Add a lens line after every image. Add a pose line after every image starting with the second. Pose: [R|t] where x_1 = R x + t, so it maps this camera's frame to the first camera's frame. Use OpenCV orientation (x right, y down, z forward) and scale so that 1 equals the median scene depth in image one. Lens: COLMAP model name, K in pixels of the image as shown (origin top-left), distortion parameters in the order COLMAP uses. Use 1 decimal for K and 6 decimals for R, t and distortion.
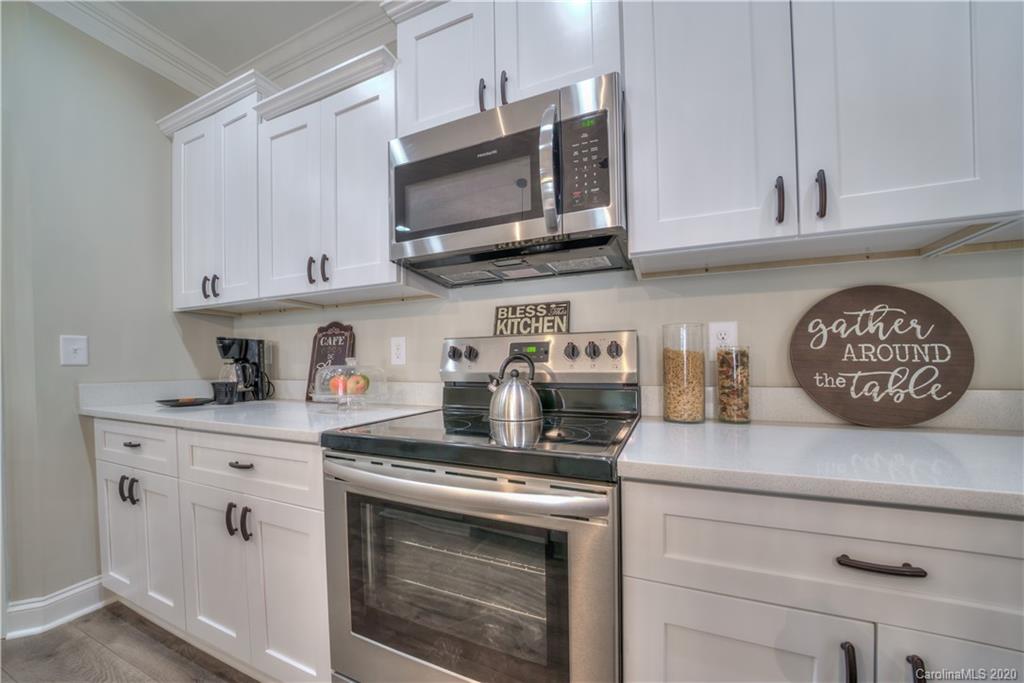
lens RADIAL K [[374.3, 0, 497.1], [0, 374.3, 365.0], [0, 0, 1]] dist [-0.023456, 0.000007]
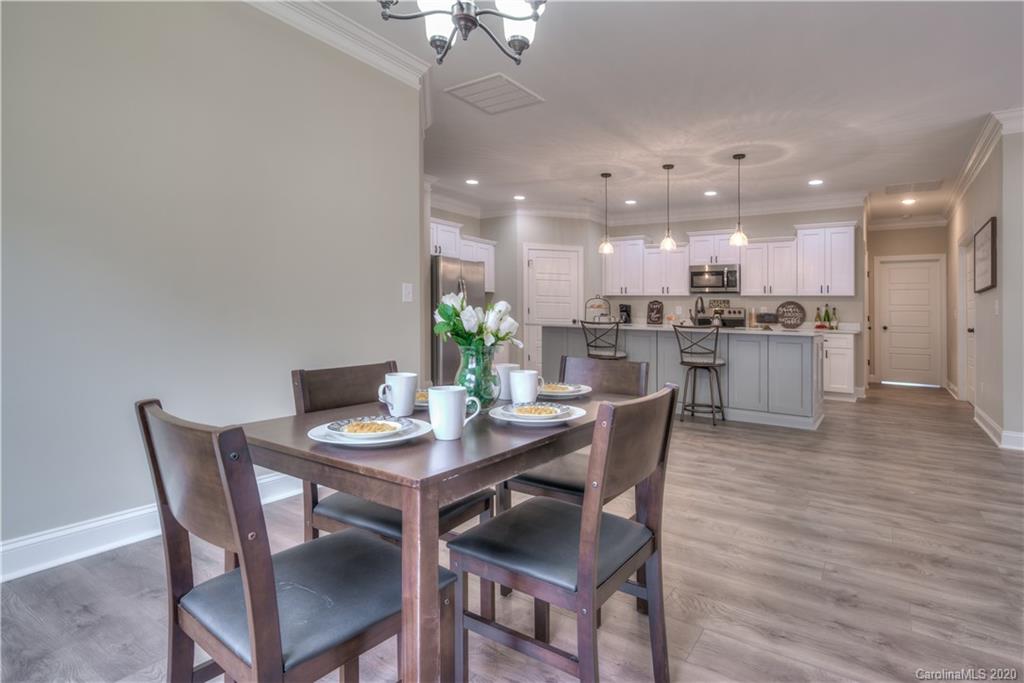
lens RADIAL K [[495.2, 0, 568.2], [0, 495.2, 309.4], [0, 0, 1]] dist [0.002218, 0.000411]
pose [[0.990202, 0.029049, -0.136589, -0.904111], [-0.030698, 0.999479, -0.009979, 0.047835], [0.136228, 0.014074, 0.990578, -5.140658]]
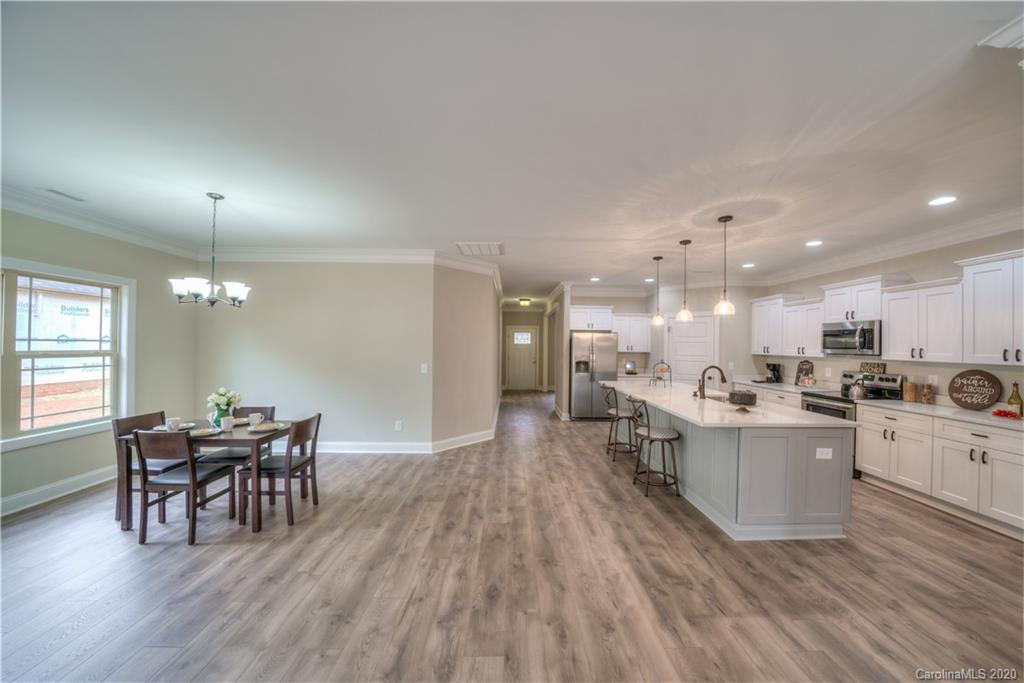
lens RADIAL K [[349.5, 0, 538.8], [0, 349.5, 345.3], [0, 0, 1]] dist [-0.021166, 0.000261]
pose [[0.473779, 0.016392, -0.880491, 1.537165], [-0.023419, 0.999708, 0.006009, -0.306351], [0.880333, 0.017774, 0.474024, -3.439806]]
